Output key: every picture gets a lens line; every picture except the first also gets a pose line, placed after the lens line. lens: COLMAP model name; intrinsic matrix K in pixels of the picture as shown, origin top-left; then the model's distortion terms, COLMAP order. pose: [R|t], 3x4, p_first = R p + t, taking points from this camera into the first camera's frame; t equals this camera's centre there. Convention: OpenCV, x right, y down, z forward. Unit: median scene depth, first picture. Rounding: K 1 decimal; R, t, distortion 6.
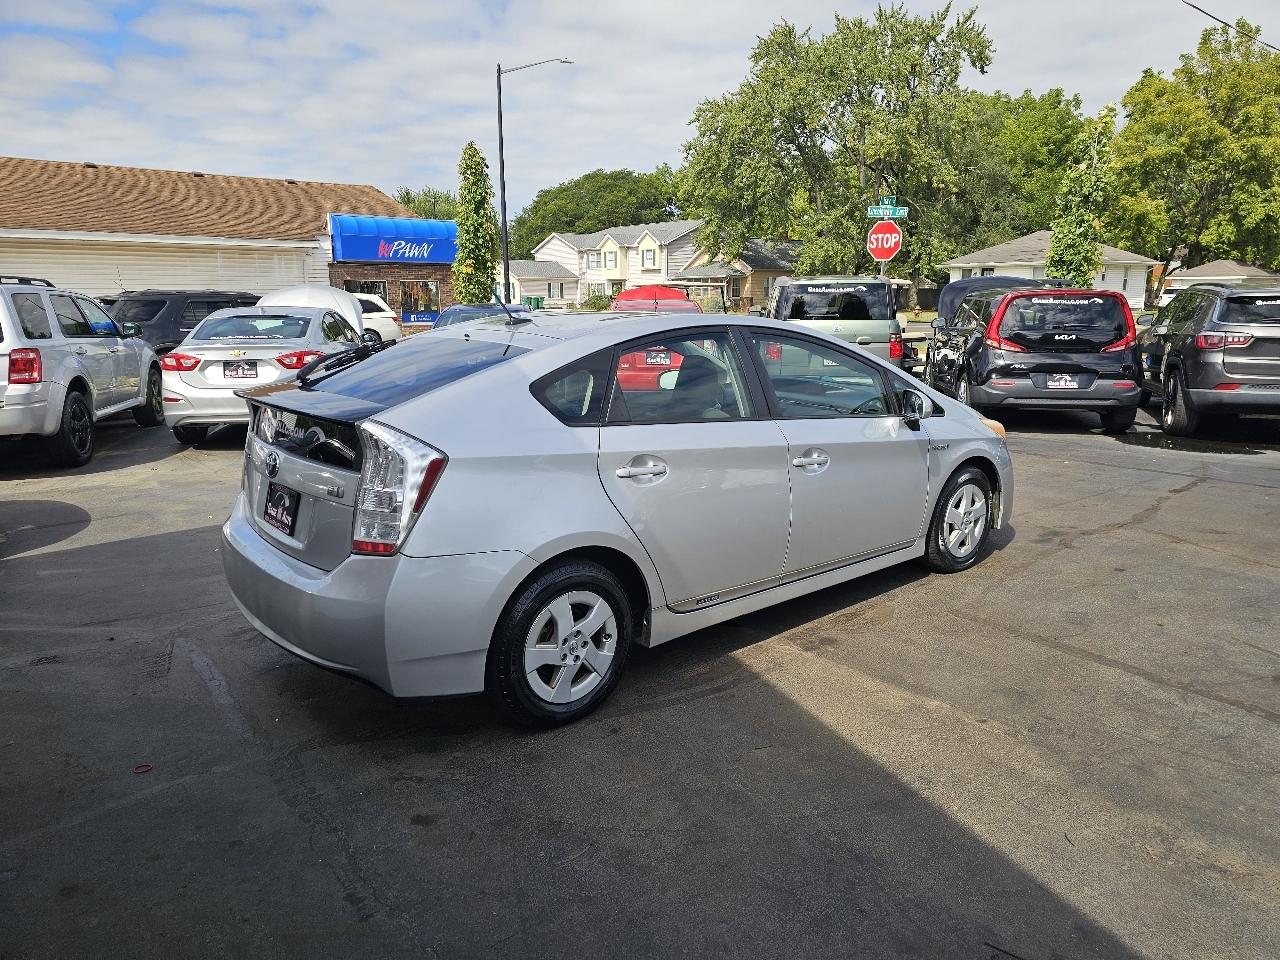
lens RADIAL K [[848.6, 0, 642.0], [0, 848.6, 471.4], [0, 0, 1]] dist [0.060810, -0.051550]
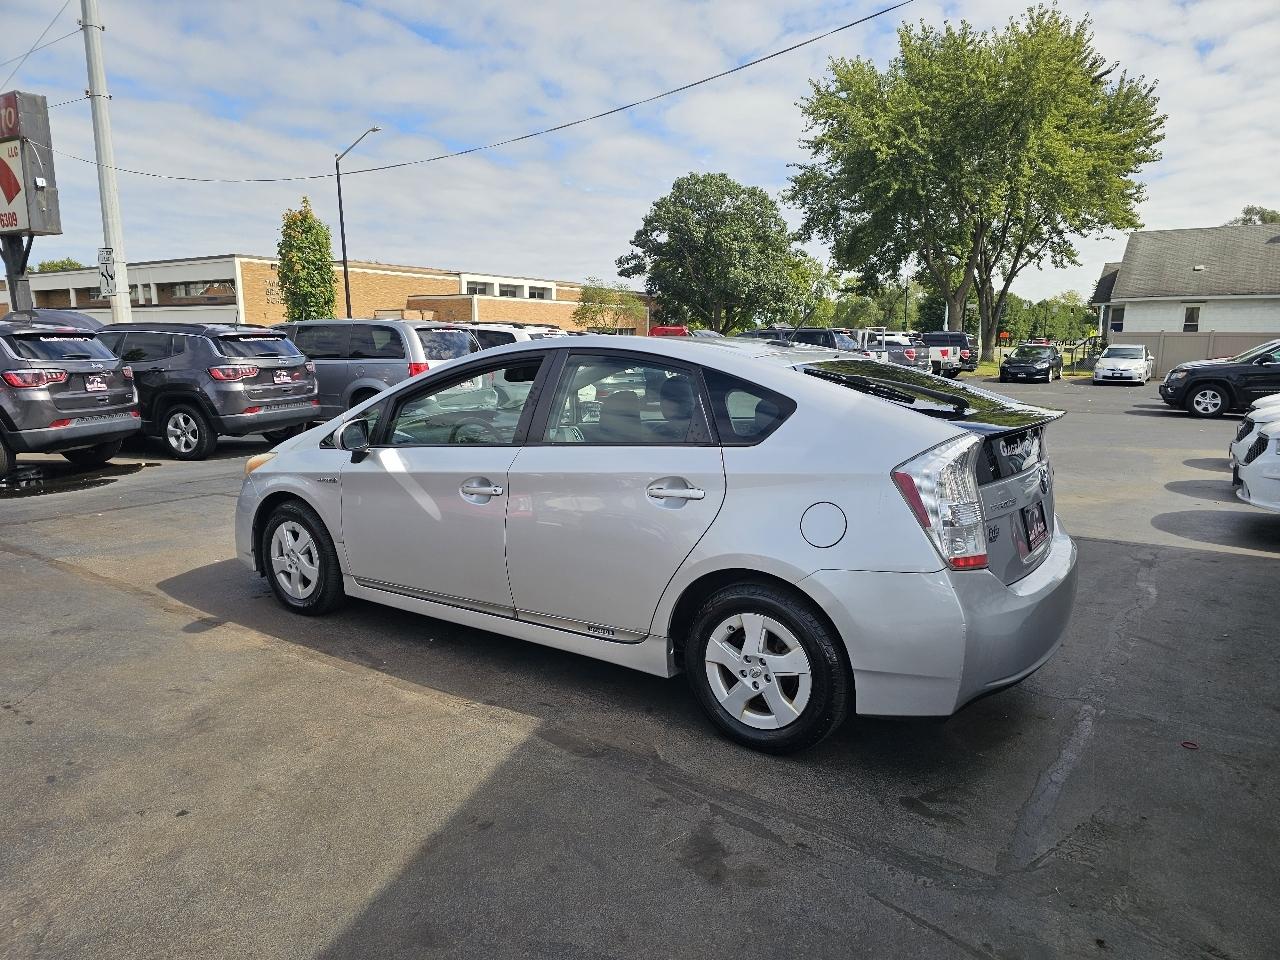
lens RADIAL K [[848.6, 0, 636.7], [0, 848.6, 491.3], [0, 0, 1]] dist [0.060810, -0.051550]
pose [[-0.261081, -0.164890, 0.951130, -0.256174], [0.193968, 0.956246, 0.219020, -0.062504], [-0.945628, 0.241671, -0.217674, 0.338166]]
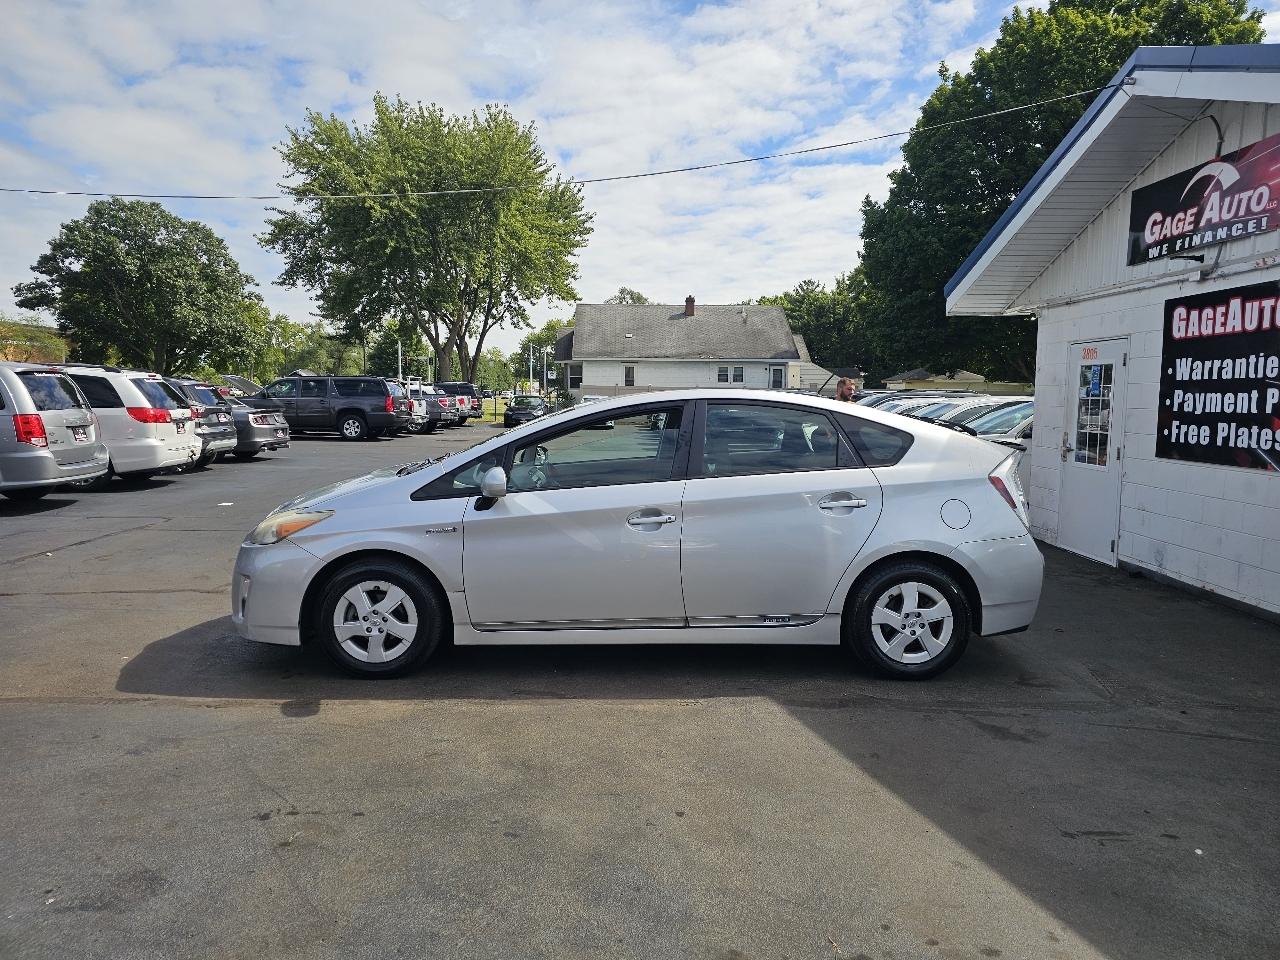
lens RADIAL K [[848.6, 0, 635.2], [0, 848.6, 466.8], [0, 0, 1]] dist [0.060810, -0.051550]
pose [[-0.776738, -0.058054, 0.627142, -0.187530], [0.122579, 0.962768, 0.240942, -0.102679], [-0.617780, 0.264023, -0.740702, 0.528255]]
